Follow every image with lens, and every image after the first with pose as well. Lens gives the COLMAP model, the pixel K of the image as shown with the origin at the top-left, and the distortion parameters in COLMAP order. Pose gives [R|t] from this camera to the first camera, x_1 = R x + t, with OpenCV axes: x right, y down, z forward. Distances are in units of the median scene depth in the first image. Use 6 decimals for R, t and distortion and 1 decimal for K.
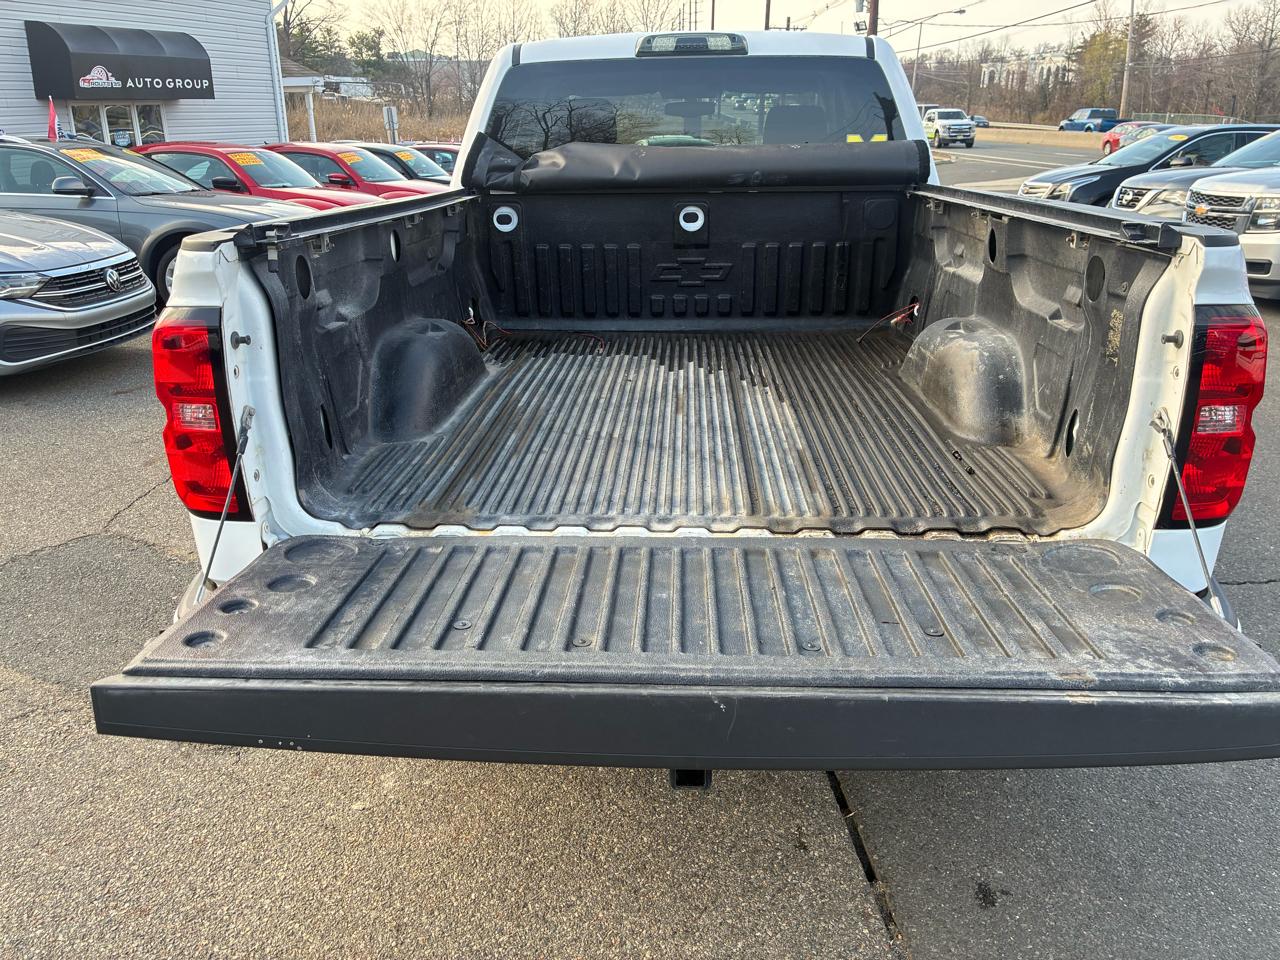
lens RADIAL K [[981.1, 0, 642.2], [0, 981.1, 470.6], [0, 0, 1]] dist [0.045555, -0.070551]
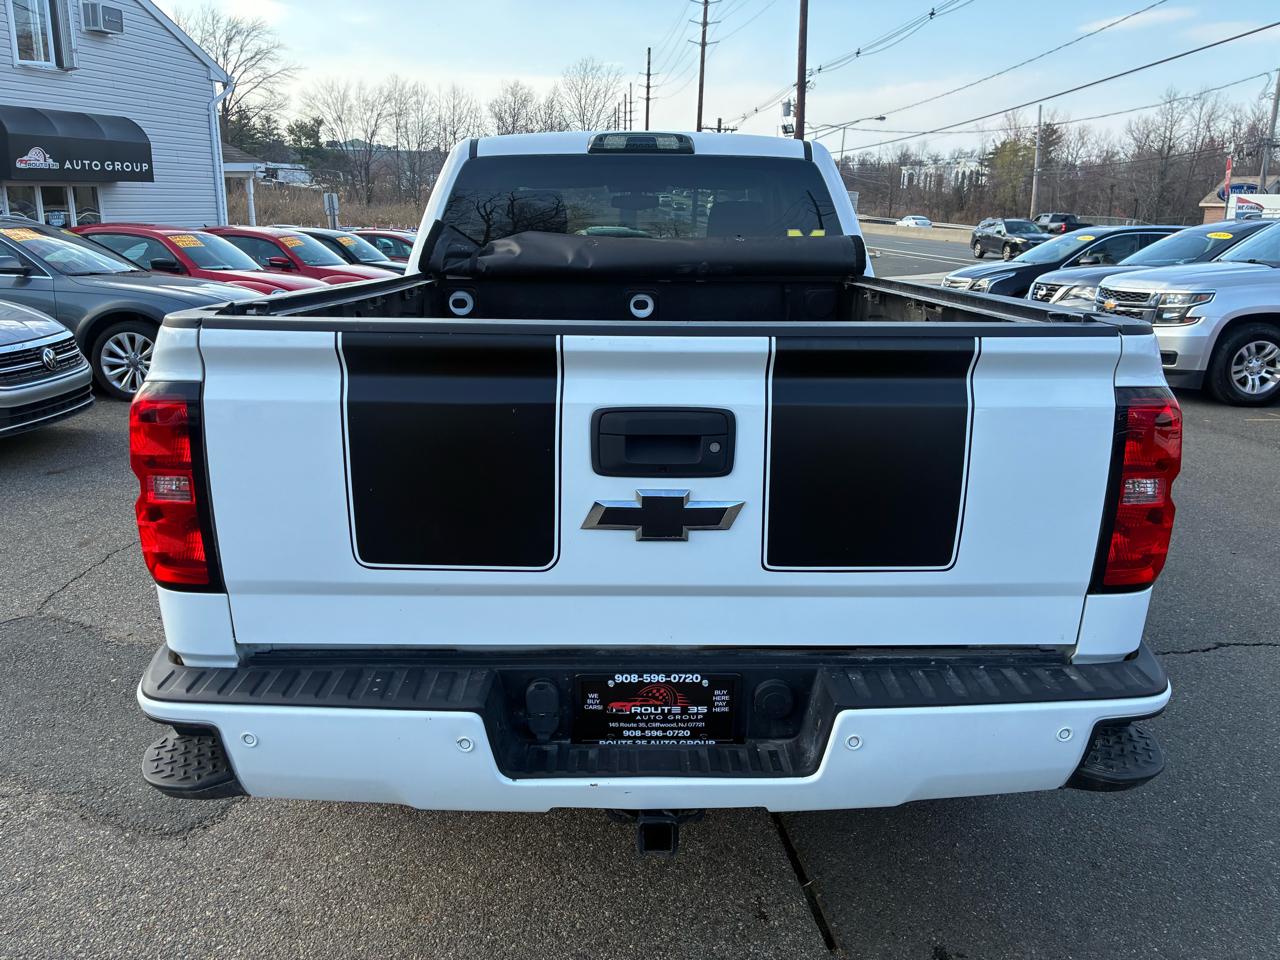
lens RADIAL K [[980.2, 0, 649.0], [0, 980.2, 474.4], [0, 0, 1]] dist [0.051194, -0.079460]
pose [[0.997429, 0.001492, 0.071651, -0.009943], [0.004330, 0.996702, -0.081031, 0.004334], [-0.071535, 0.081132, 0.994133, -0.012179]]
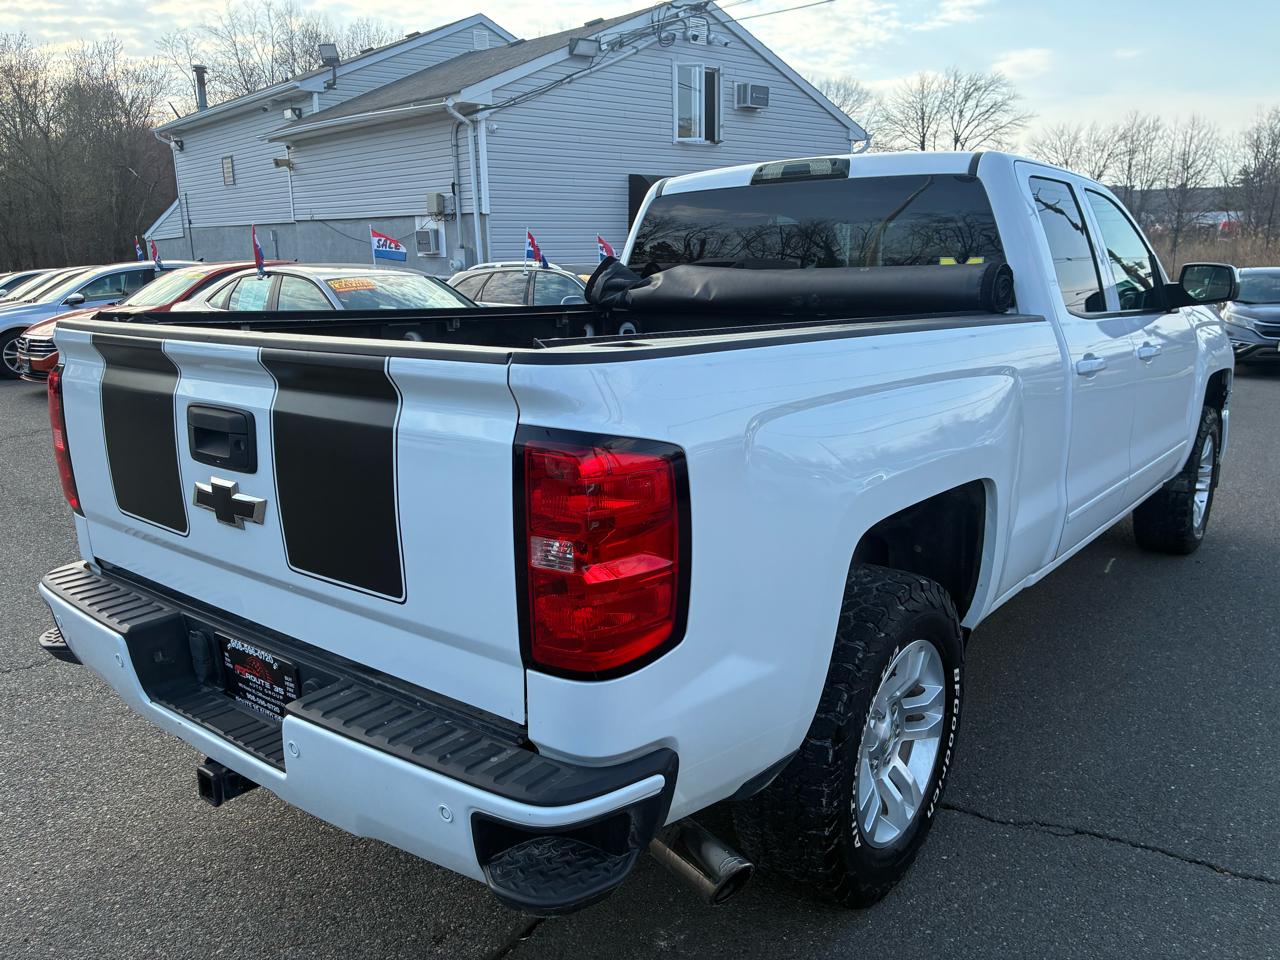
lens RADIAL K [[983.2, 0, 640.0], [0, 983.2, 480.0], [0, 0, 1]] dist [0.007921, -0.000068]
pose [[0.808142, 0.125356, -0.575493, 0.317067], [-0.190183, 0.980288, -0.053538, -0.023401], [0.557437, 0.152715, 0.816052, 0.083453]]
